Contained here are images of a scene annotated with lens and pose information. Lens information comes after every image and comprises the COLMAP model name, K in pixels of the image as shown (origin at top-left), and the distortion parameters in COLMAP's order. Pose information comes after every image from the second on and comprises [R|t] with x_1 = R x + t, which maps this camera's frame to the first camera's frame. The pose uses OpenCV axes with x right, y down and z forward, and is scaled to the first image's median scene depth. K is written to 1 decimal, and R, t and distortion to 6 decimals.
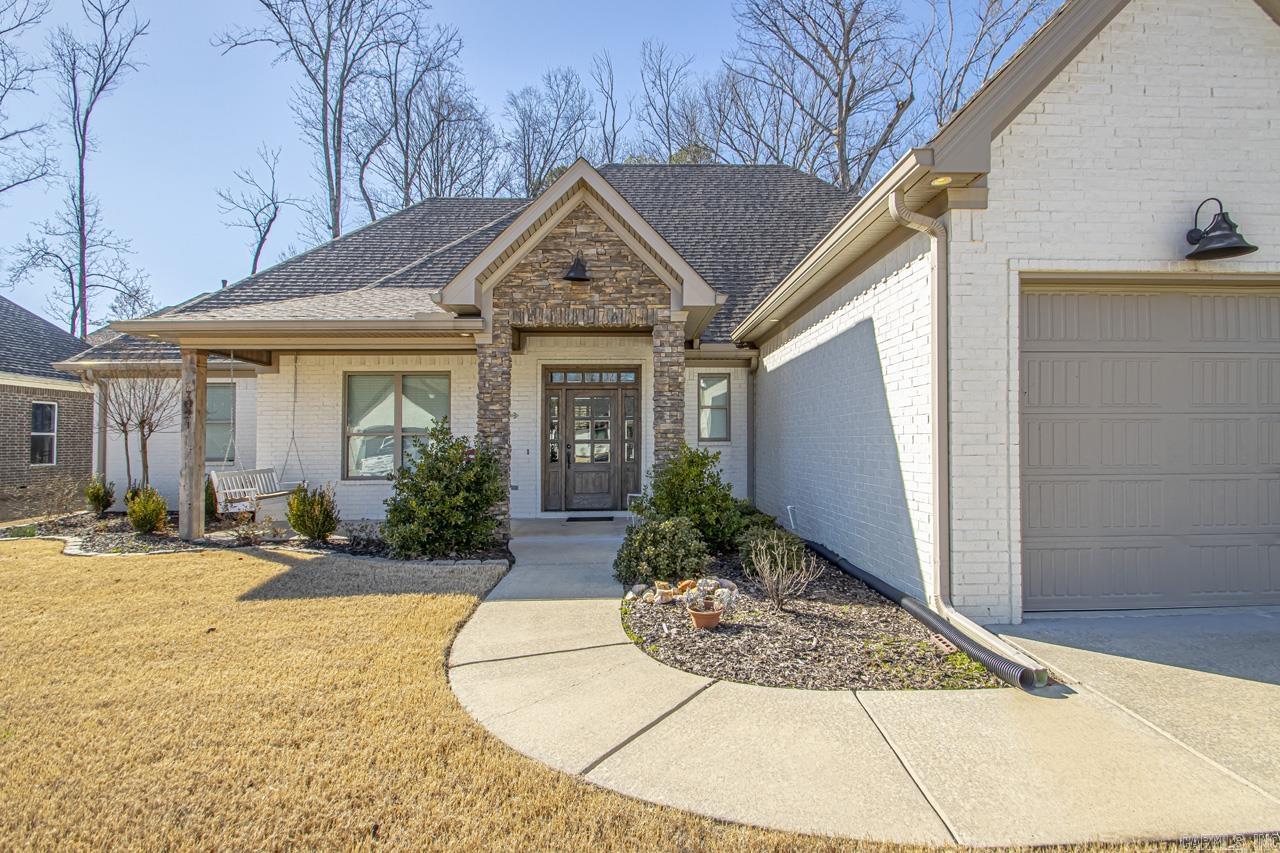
lens RADIAL K [[590.2, 0, 640.0], [0, 590.2, 426.5], [0, 0, 1]] dist [0.014198, -0.014571]
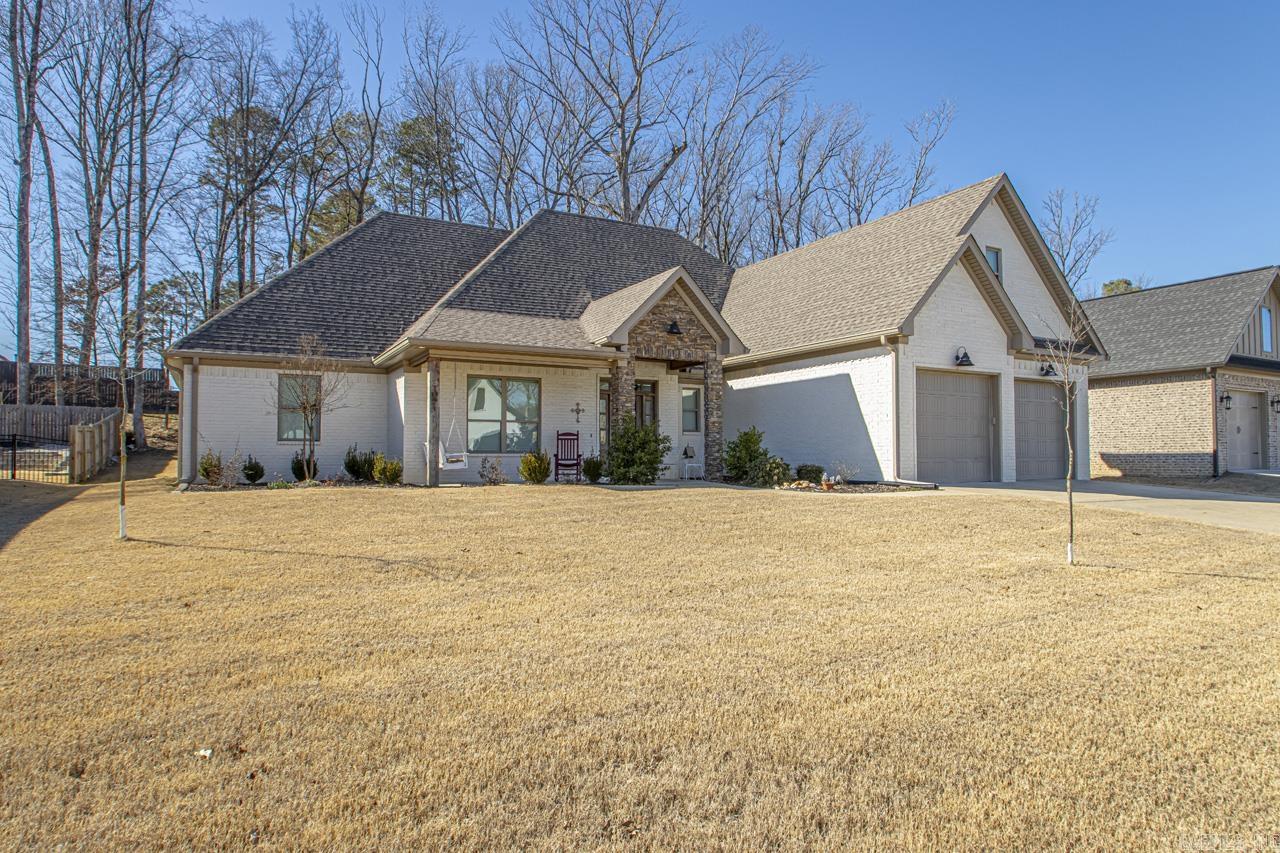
lens RADIAL K [[654.7, 0, 640.0], [0, 654.7, 426.5], [0, 0, 1]] dist [-0.003483, -0.000550]
pose [[0.906058, 0.022599, 0.422549, -0.983278], [-0.016234, 0.999694, -0.018656, 0.062651], [-0.422841, 0.010044, 0.906148, -0.685936]]
